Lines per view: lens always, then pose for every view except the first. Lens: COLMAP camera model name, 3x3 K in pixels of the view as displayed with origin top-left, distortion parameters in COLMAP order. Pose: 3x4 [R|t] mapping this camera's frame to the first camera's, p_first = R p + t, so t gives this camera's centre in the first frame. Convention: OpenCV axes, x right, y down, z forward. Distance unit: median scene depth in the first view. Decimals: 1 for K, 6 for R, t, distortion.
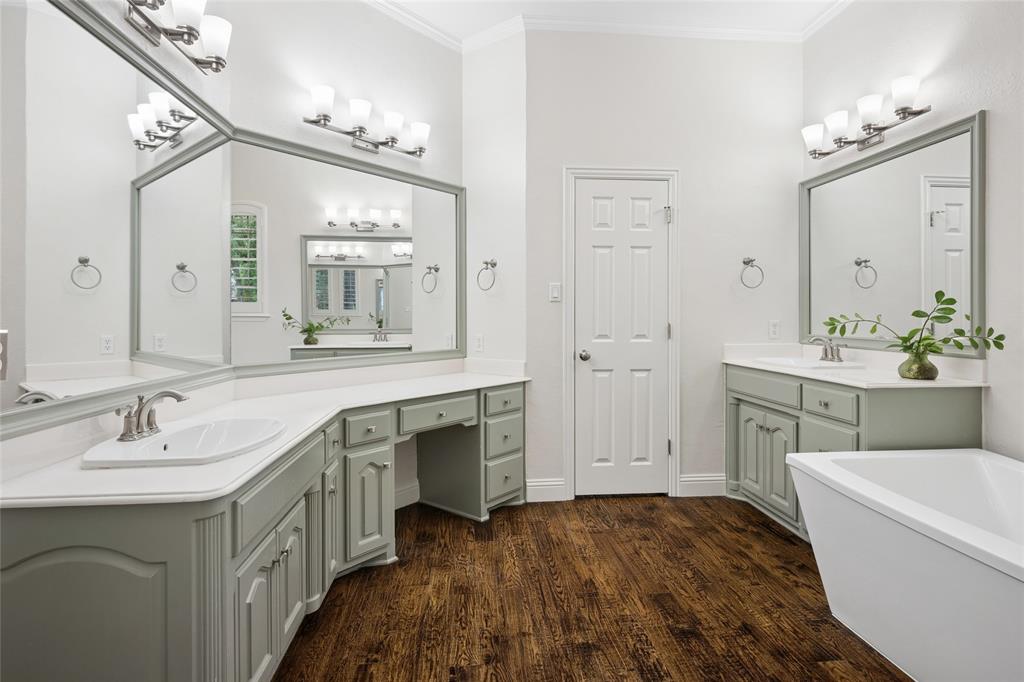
lens RADIAL K [[540.5, 0, 513.7], [0, 540.5, 319.5], [0, 0, 1]] dist [-0.000676, 0.000135]
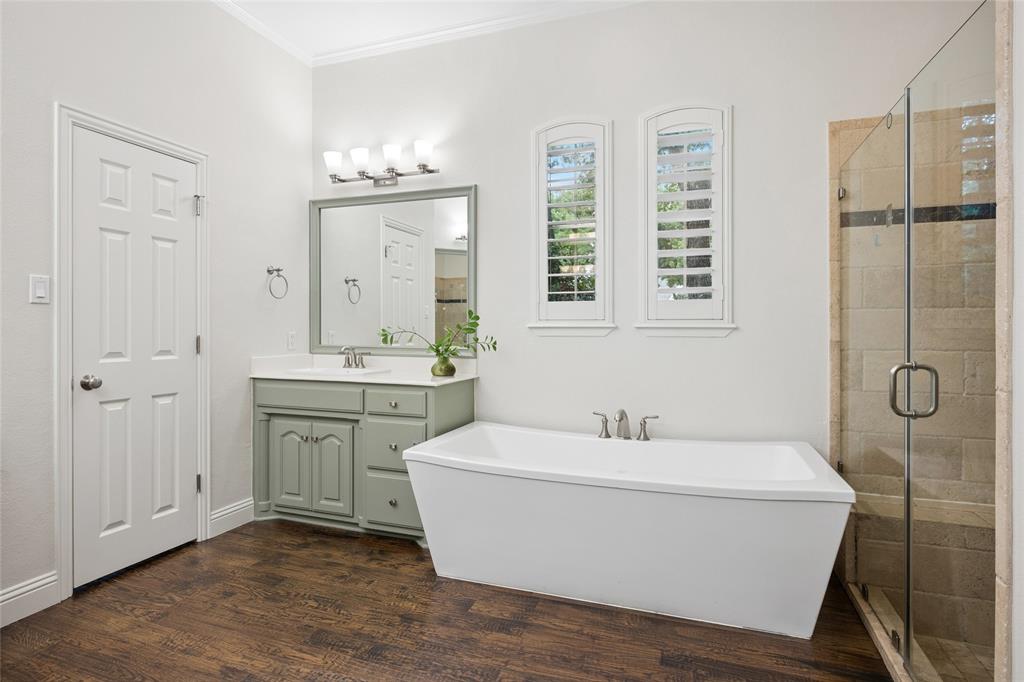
lens RADIAL K [[540.3, 0, 510.5], [0, 540.3, 333.4], [0, 0, 1]] dist [-0.001392, 0.000790]
pose [[0.426553, -0.005850, 0.904444, -0.297595], [0.000508, 0.999980, 0.006228, -0.001473], [-0.904462, -0.002197, 0.426548, 0.234617]]
